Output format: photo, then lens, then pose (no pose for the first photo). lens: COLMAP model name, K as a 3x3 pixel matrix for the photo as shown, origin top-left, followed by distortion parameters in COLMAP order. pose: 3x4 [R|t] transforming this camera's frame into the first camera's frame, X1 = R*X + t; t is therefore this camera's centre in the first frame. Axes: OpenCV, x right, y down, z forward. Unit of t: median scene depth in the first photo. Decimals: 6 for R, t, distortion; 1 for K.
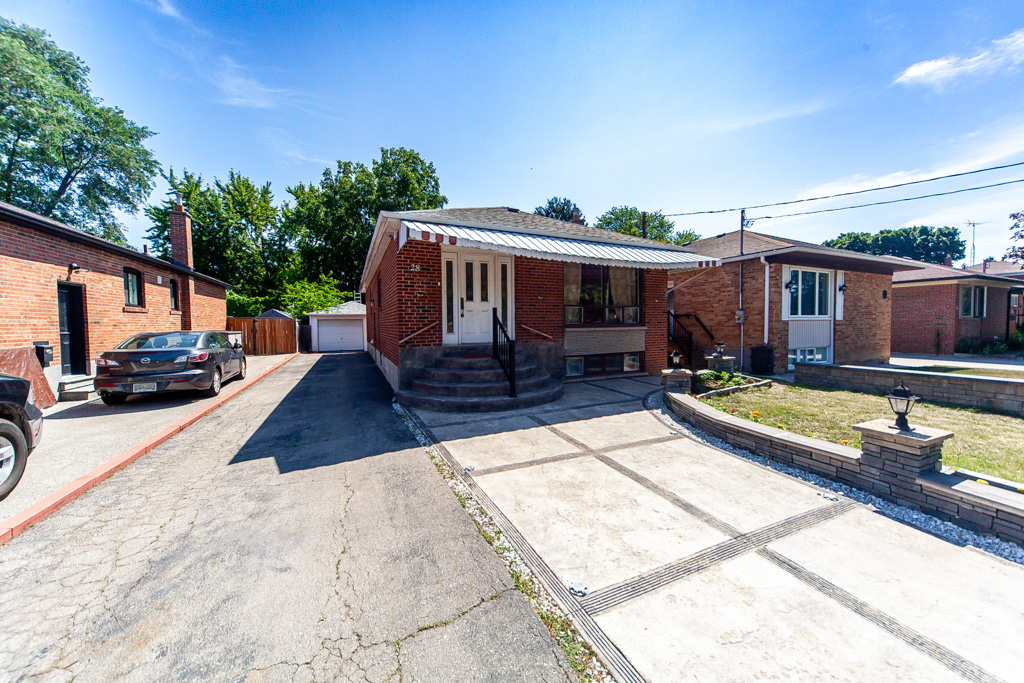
lens RADIAL K [[355.8, 0, 521.1], [0, 355.8, 334.3], [0, 0, 1]] dist [0.002280, 0.000203]
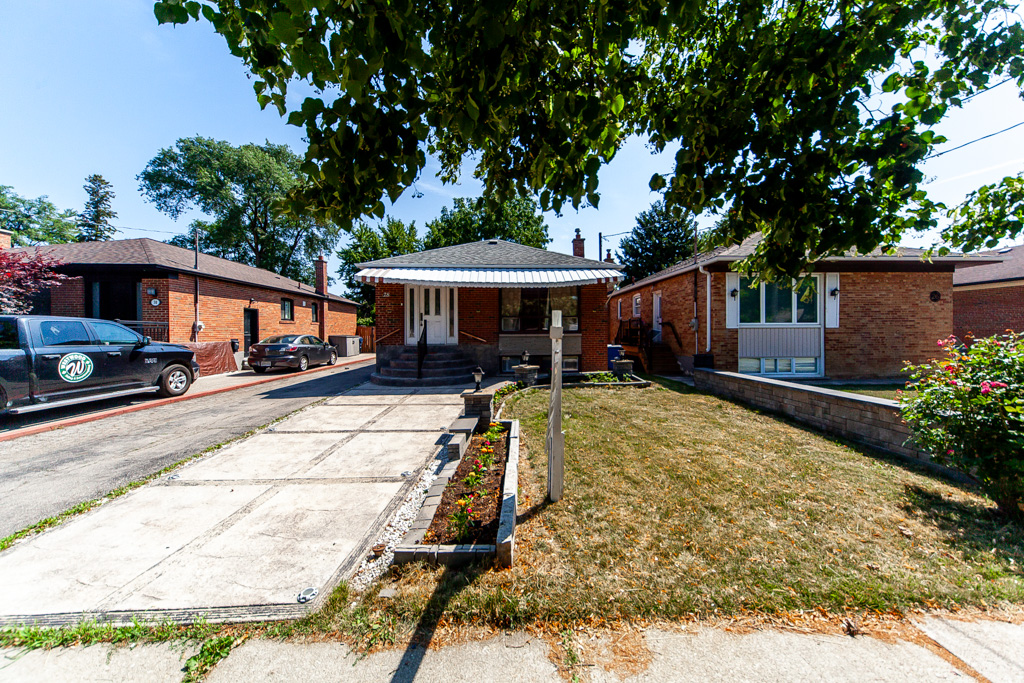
lens RADIAL K [[361.4, 0, 521.1], [0, 361.4, 333.6], [0, 0, 1]] dist [0.001786, 0.000144]
pose [[0.922675, 0.005747, -0.385536, 0.474698], [-0.014830, 0.999678, -0.020592, 0.004538], [0.385293, 0.024717, 0.922463, -0.128995]]
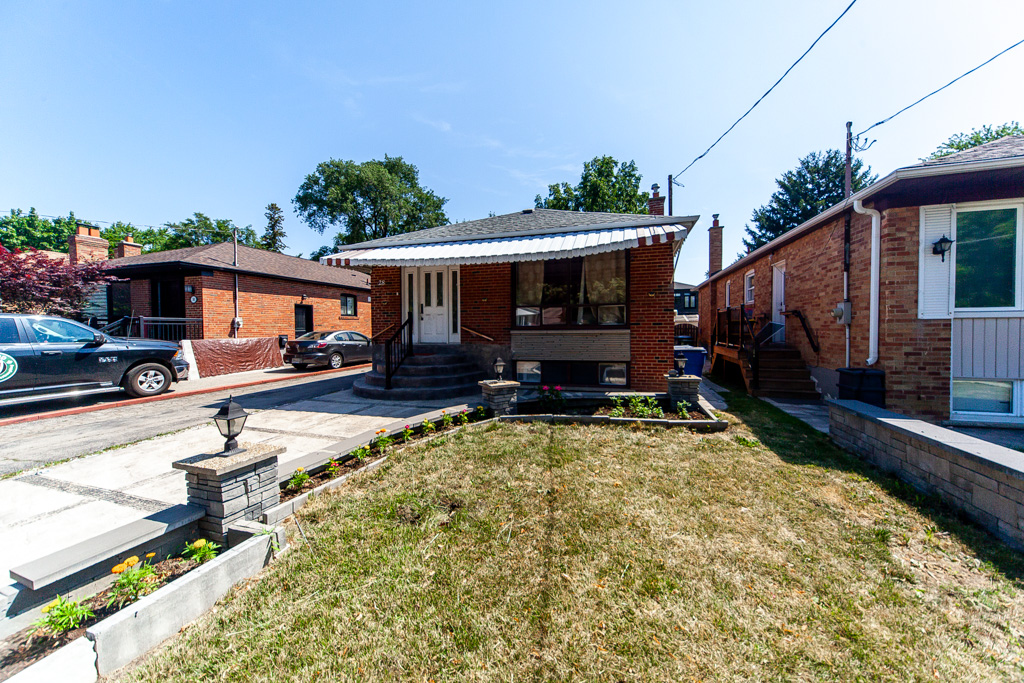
lens RADIAL K [[355.8, 0, 521.1], [0, 355.8, 334.3], [0, 0, 1]] dist [0.002280, 0.000203]
pose [[0.745295, 0.015728, -0.666549, 0.521713], [-0.018895, 0.999818, 0.002464, -0.006562], [0.666467, 0.010758, 0.745457, 0.205795]]
